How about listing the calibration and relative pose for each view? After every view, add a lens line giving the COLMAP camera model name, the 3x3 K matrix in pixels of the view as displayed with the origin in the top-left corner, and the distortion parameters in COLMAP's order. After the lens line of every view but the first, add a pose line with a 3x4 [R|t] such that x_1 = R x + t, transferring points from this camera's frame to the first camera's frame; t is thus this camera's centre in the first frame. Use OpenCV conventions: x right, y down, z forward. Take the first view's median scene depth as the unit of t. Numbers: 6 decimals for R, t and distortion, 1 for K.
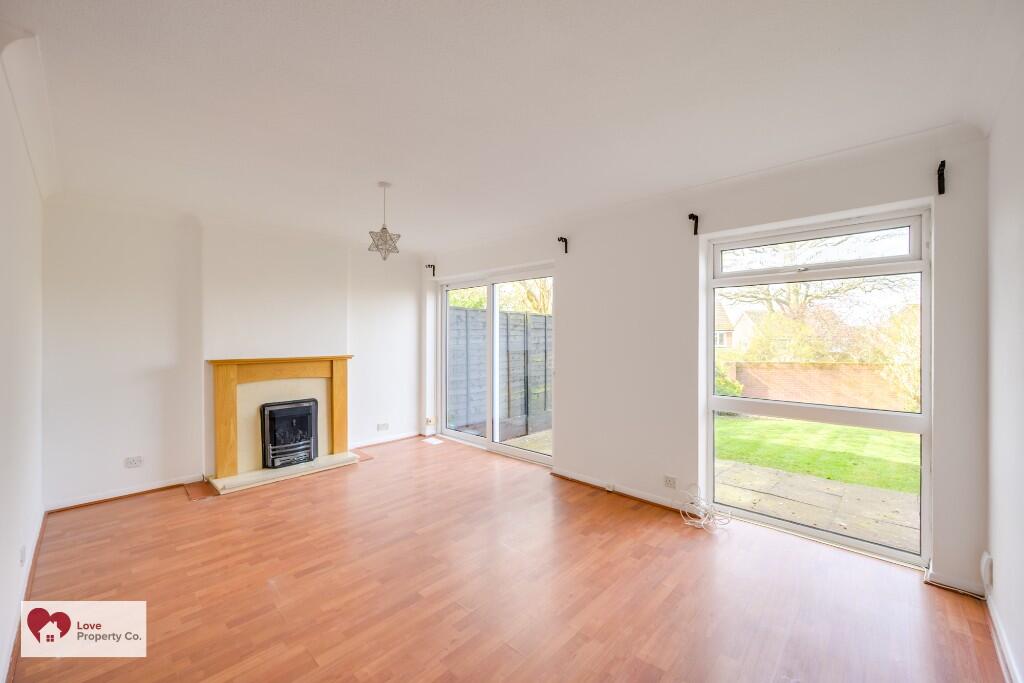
lens RADIAL K [[409.5, 0, 510.9], [0, 409.5, 337.4], [0, 0, 1]] dist [-0.000583, -0.000002]
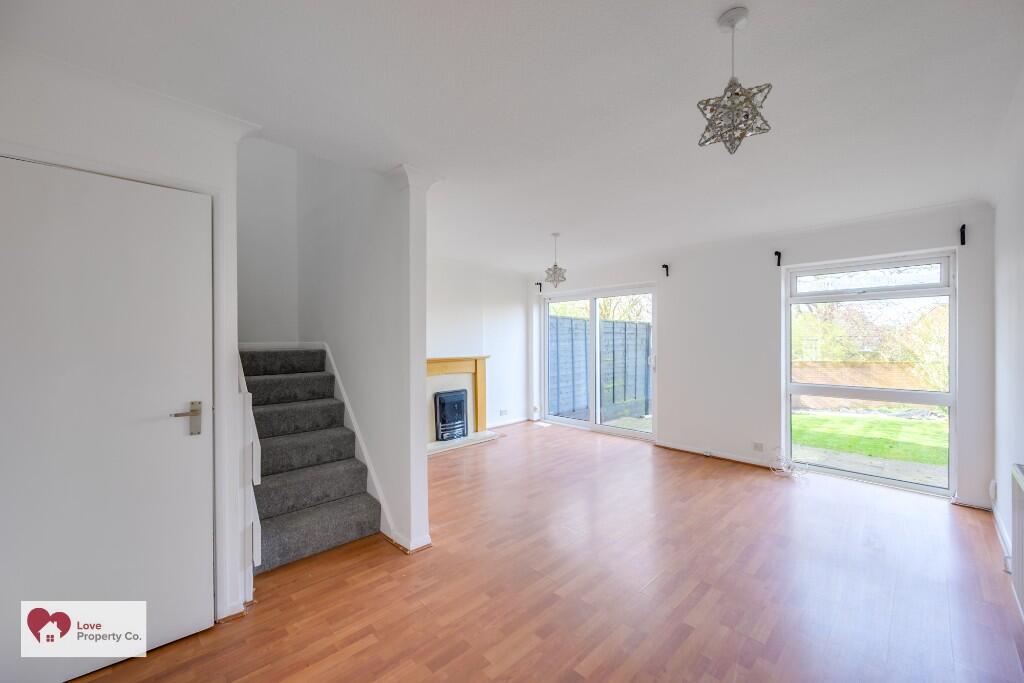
lens RADIAL K [[406.3, 0, 512.0], [0, 406.3, 341.5], [0, 0, 1]] dist [0.000234, 0.000001]
pose [[0.999285, -0.006910, -0.037162, -0.277966], [0.007136, 0.999957, 0.005950, -0.008026], [0.037119, -0.006211, 0.999292, -0.280578]]
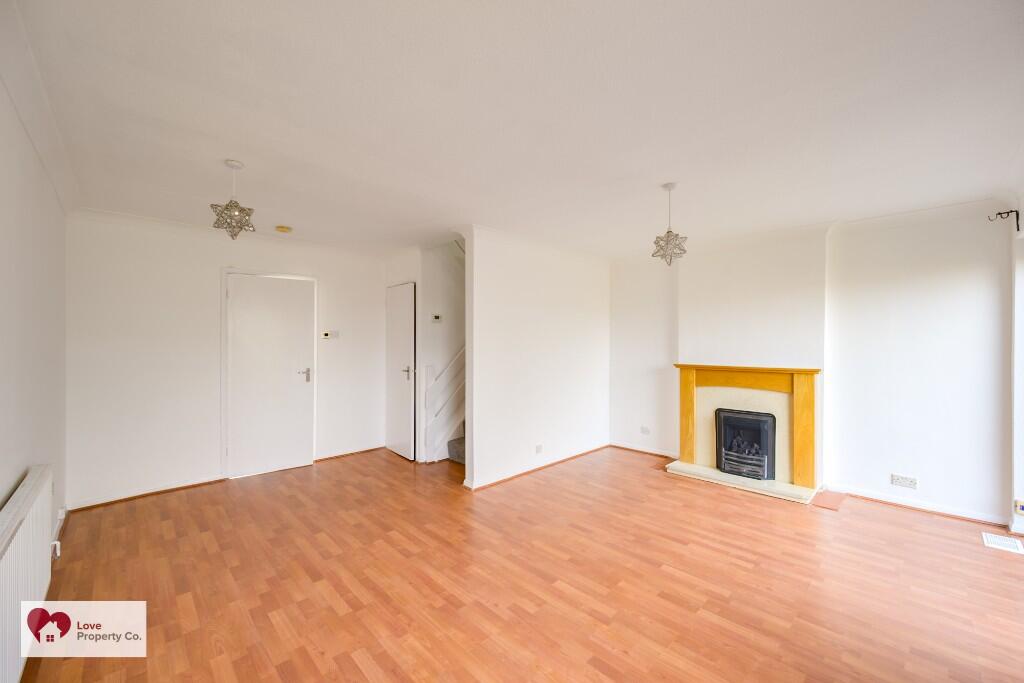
lens RADIAL K [[406.3, 0, 512.0], [0, 406.3, 341.5], [0, 0, 1]] dist [0.000234, 0.000001]
pose [[-0.044161, -0.003503, -0.999018, 0.434316], [-0.000943, 0.999994, -0.003464, -0.006648], [0.999024, 0.000789, -0.044164, 0.460258]]
